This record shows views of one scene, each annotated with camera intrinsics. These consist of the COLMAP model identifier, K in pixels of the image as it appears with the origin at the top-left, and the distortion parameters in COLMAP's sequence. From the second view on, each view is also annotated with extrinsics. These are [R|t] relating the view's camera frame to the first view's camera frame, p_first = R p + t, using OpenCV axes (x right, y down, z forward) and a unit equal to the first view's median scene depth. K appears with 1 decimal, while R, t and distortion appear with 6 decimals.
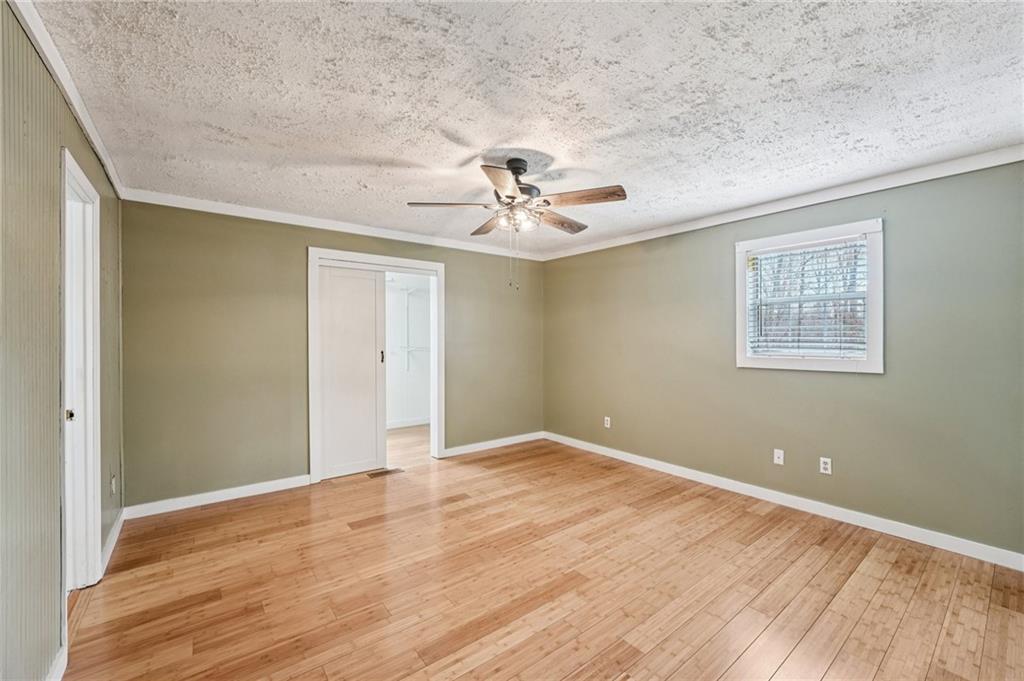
lens RADIAL K [[418.0, 0, 512.4], [0, 418.0, 343.1], [0, 0, 1]] dist [-0.020921, 0.000800]
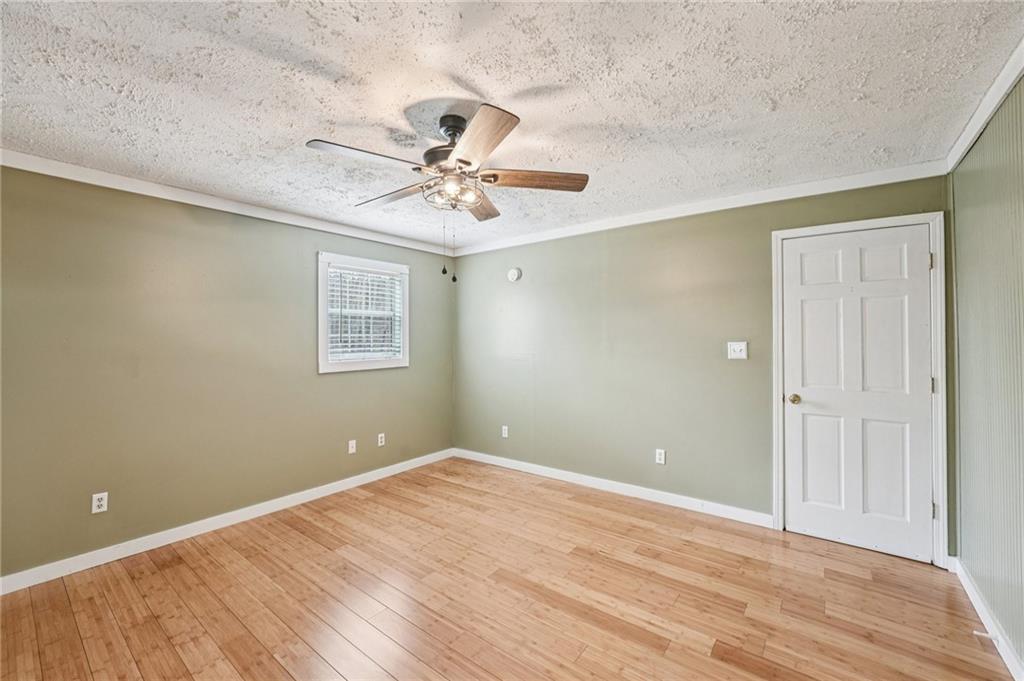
lens RADIAL K [[418.0, 0, 509.4], [0, 418.0, 334.8], [0, 0, 1]] dist [-0.020921, 0.000800]
pose [[-0.252369, 0.018753, 0.967449, -0.659823], [0.024967, 0.999606, -0.012863, -0.013469], [-0.967309, 0.020908, -0.252738, 0.942735]]
